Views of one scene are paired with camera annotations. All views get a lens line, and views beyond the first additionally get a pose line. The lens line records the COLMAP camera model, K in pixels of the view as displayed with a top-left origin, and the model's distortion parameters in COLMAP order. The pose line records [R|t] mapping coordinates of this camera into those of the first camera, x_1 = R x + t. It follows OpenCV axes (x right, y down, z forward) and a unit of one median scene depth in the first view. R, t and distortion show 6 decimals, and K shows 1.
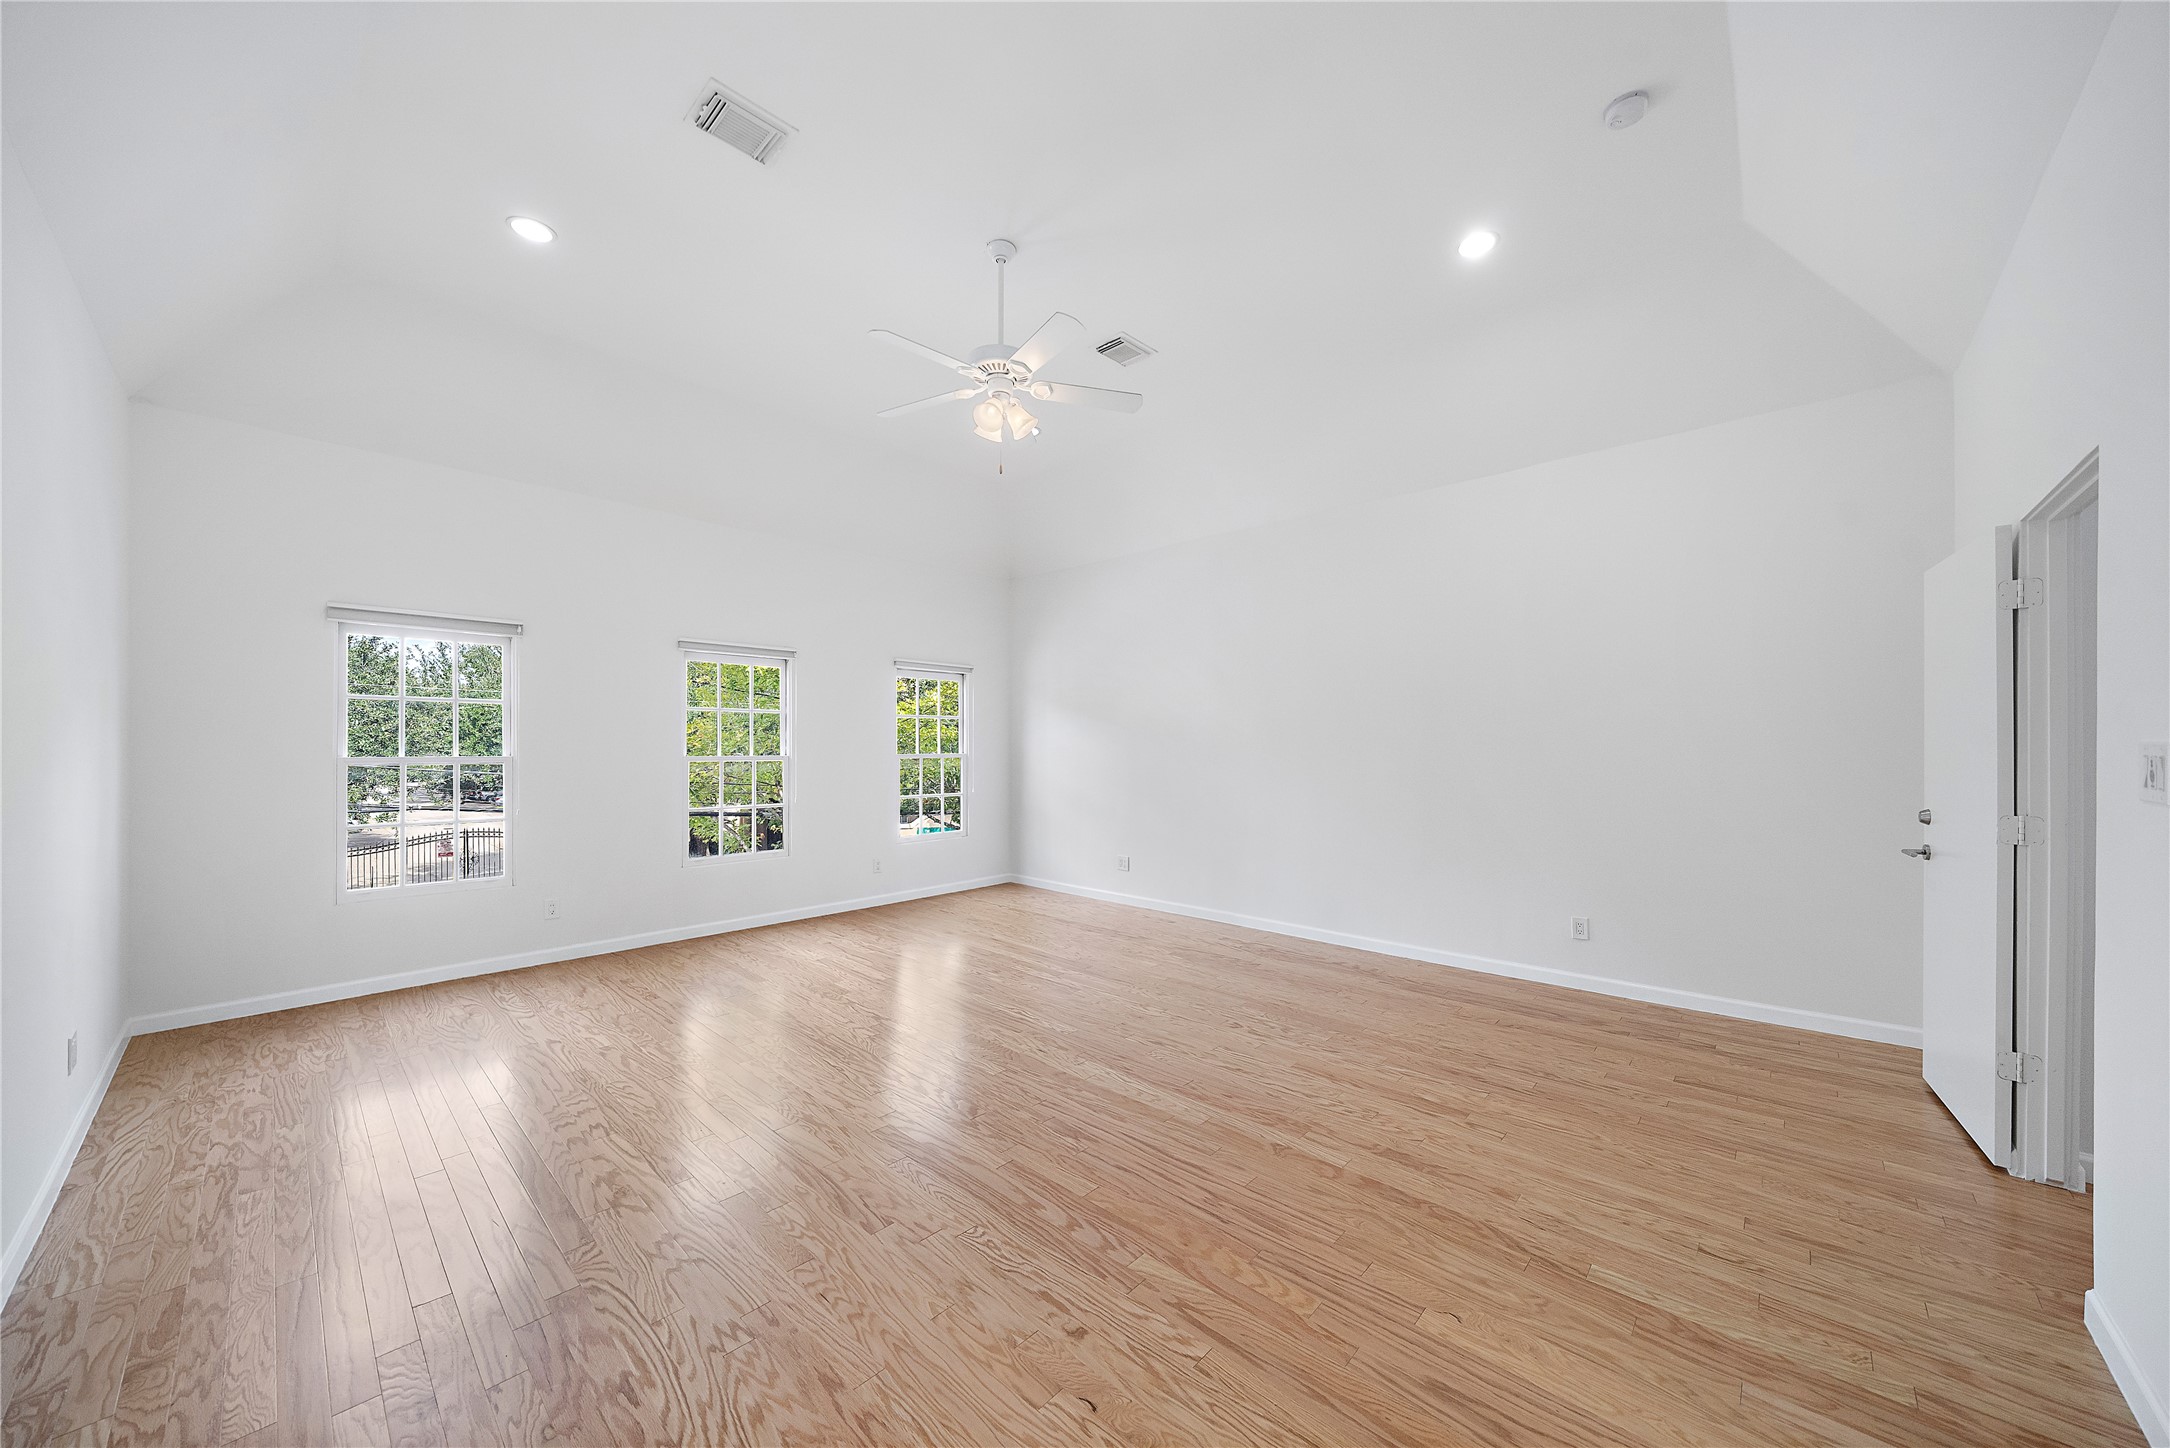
lens RADIAL K [[758.3, 0, 1080.7], [0, 758.3, 739.5], [0, 0, 1]] dist [0.000092, -0.000020]
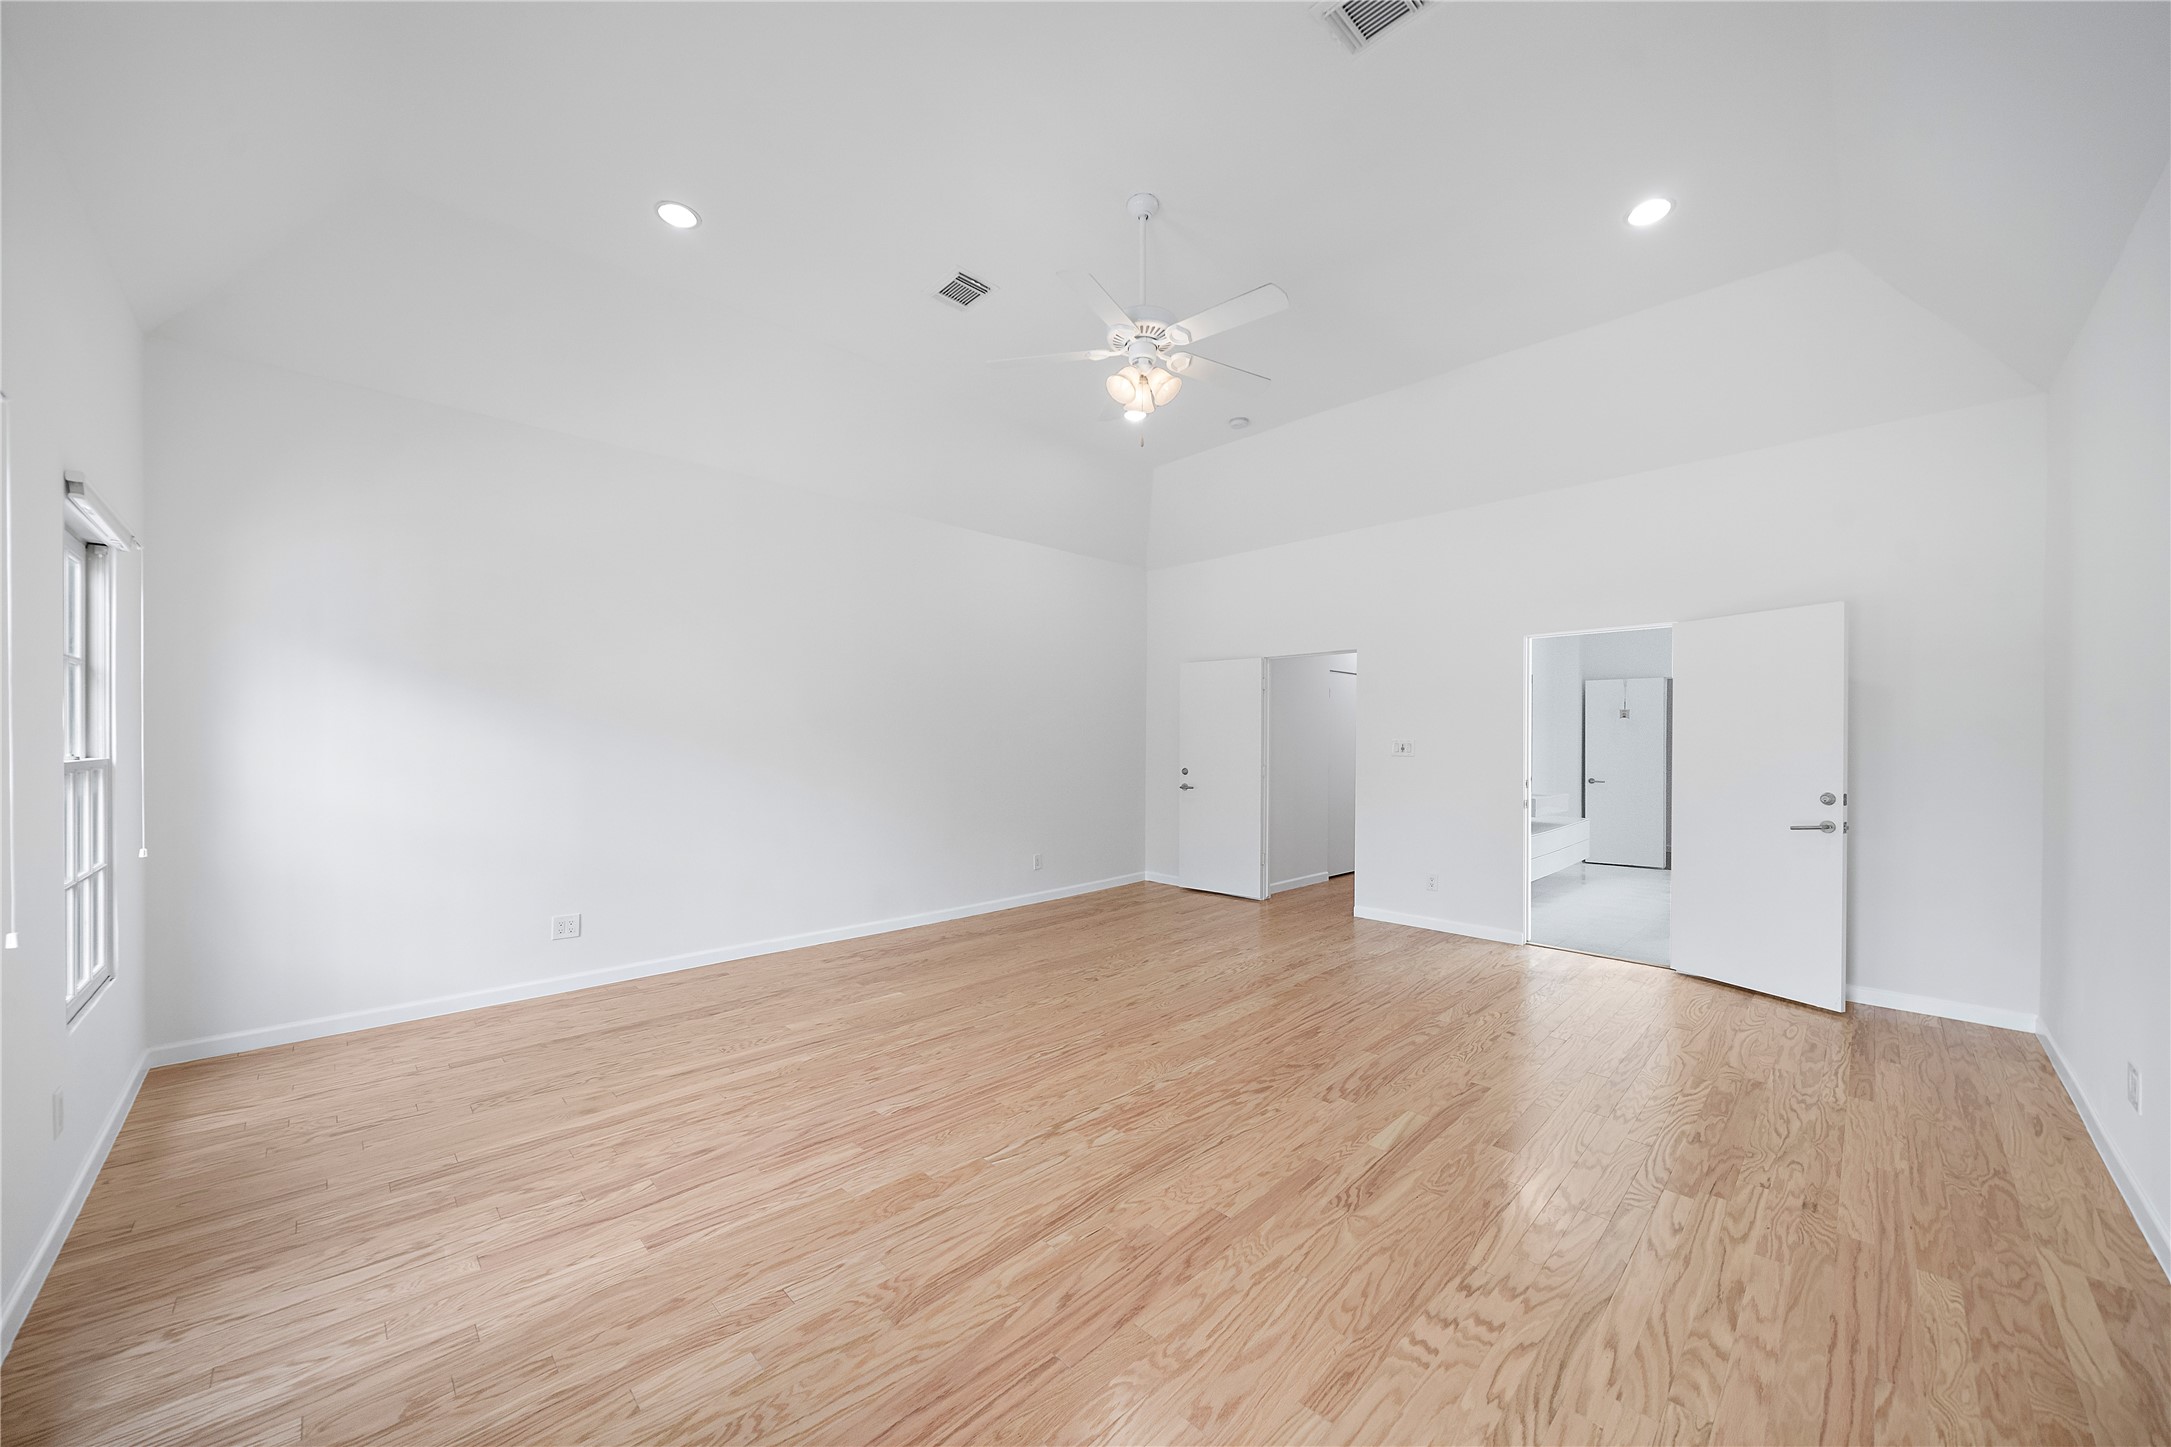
lens RADIAL K [[783.2, 0, 1082.9], [0, 783.2, 739.7], [0, 0, 1]] dist [-0.000456, -0.000054]
pose [[0.041398, 0.000680, 0.999143, -0.900725], [-0.012246, 0.999925, -0.000173, 0.008024], [-0.999068, -0.012228, 0.041403, 0.872325]]
